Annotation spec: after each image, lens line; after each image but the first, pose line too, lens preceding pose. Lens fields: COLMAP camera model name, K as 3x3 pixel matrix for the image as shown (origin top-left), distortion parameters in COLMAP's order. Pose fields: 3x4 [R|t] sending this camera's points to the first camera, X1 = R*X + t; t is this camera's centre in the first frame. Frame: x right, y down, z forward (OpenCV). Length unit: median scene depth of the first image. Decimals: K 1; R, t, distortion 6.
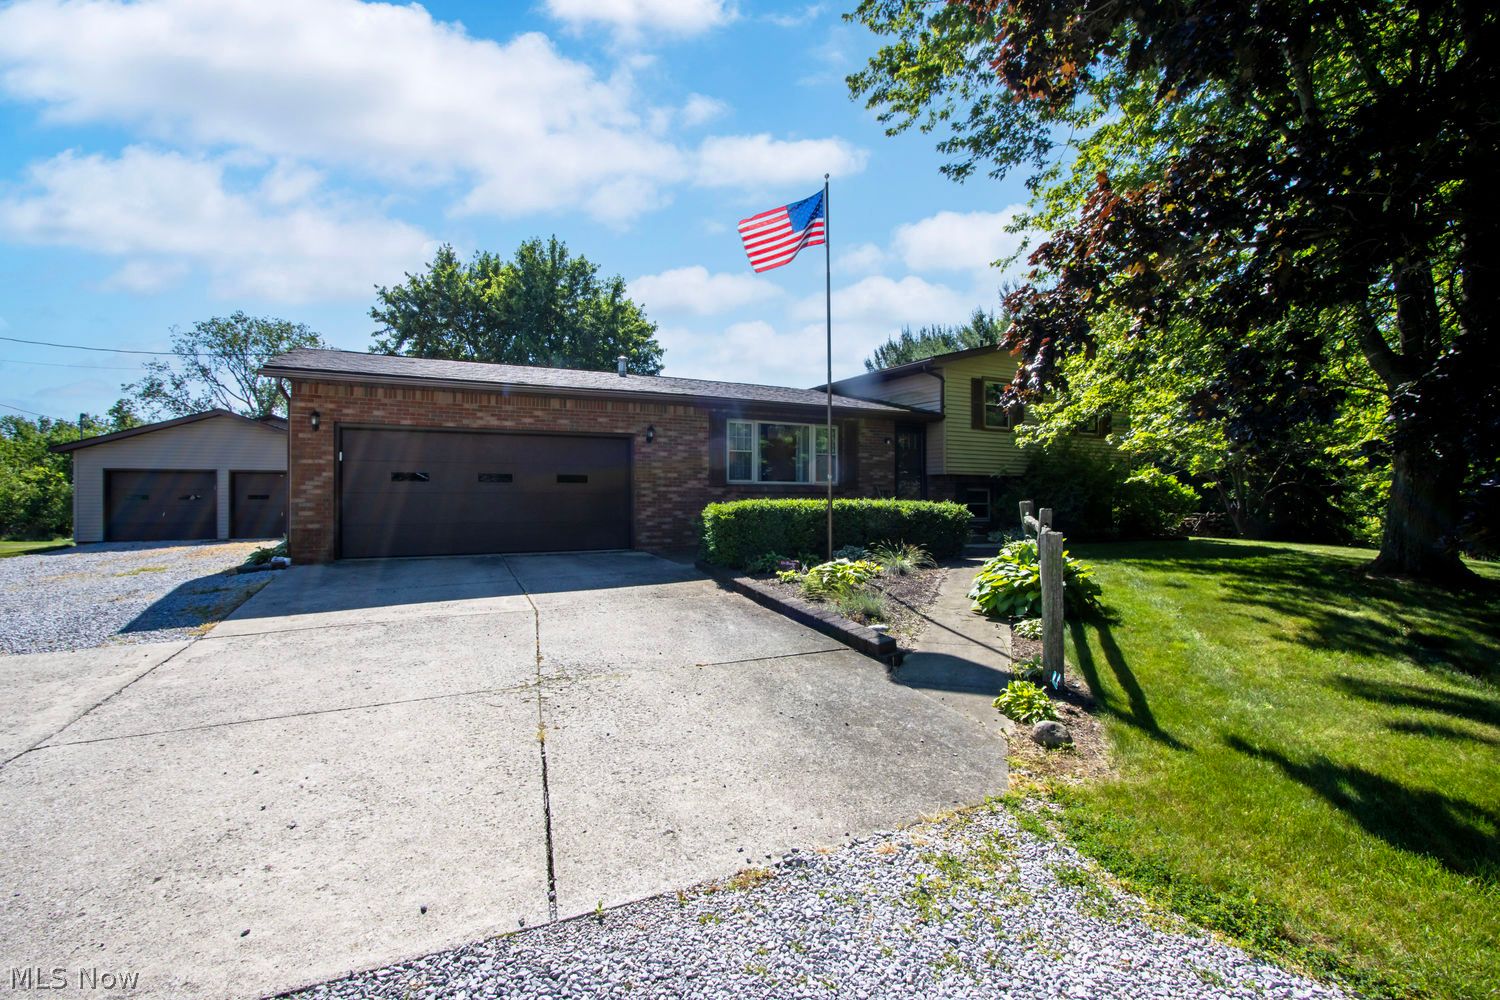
lens RADIAL K [[692.6, 0, 739.4], [0, 692.6, 484.0], [0, 0, 1]] dist [-0.012205, 0.001052]
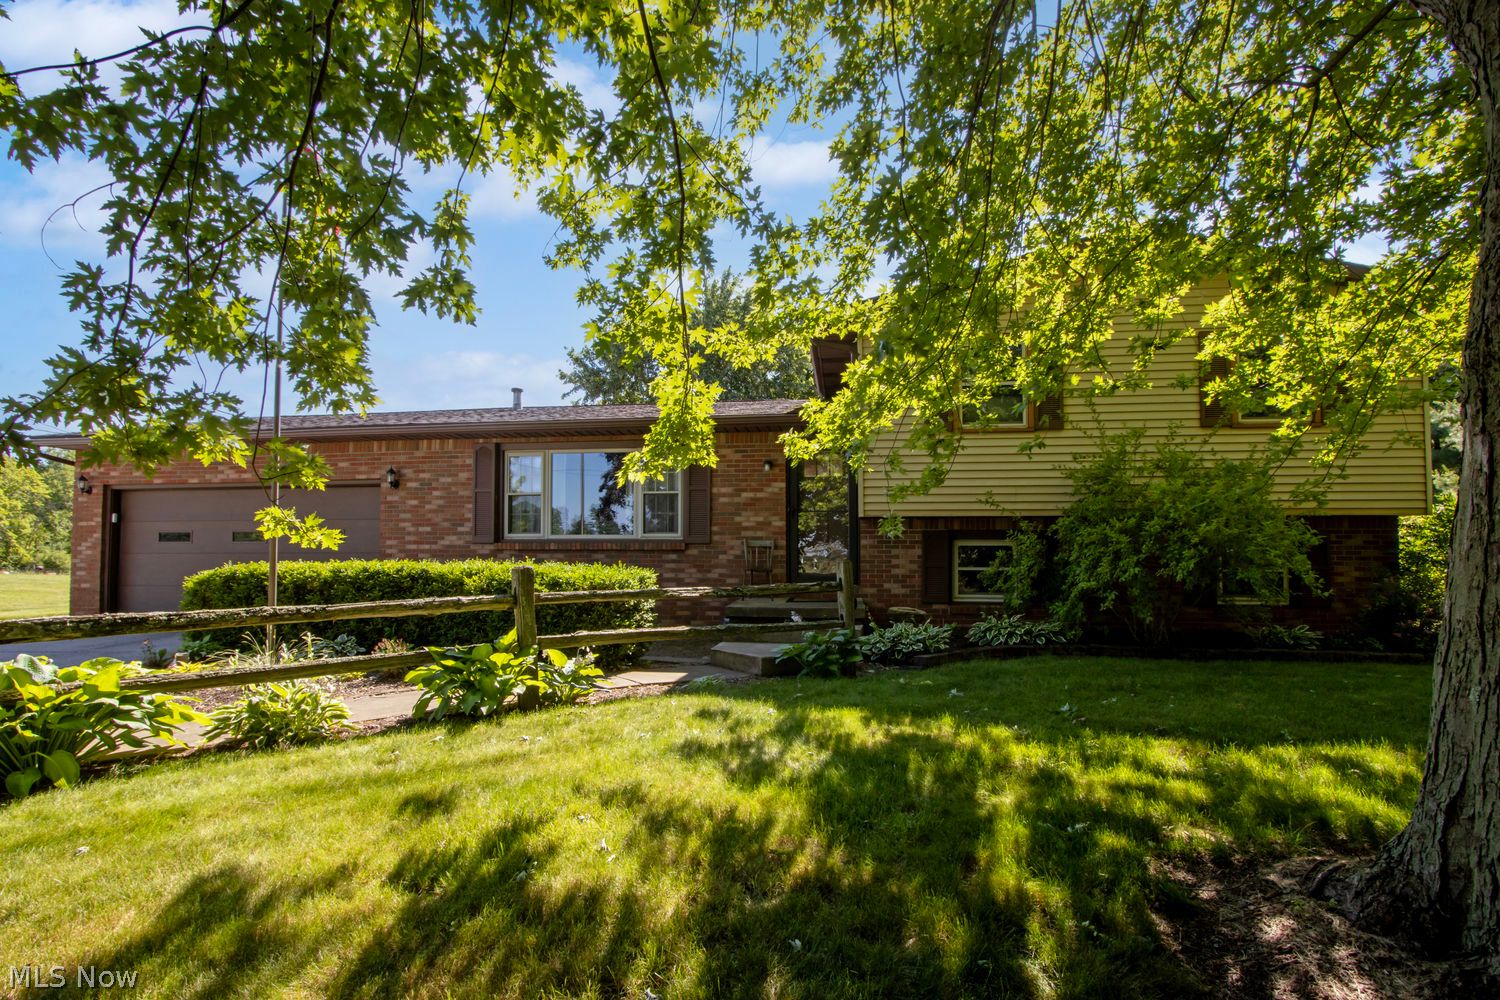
lens RADIAL K [[719.9, 0, 712.6], [0, 719.9, 507.6], [0, 0, 1]] dist [-0.012267, 0.000221]
pose [[0.816856, -0.033135, -0.575889, 0.653482], [0.013970, 0.999192, -0.037675, -0.002054], [0.576672, 0.022730, 0.816659, 0.546149]]
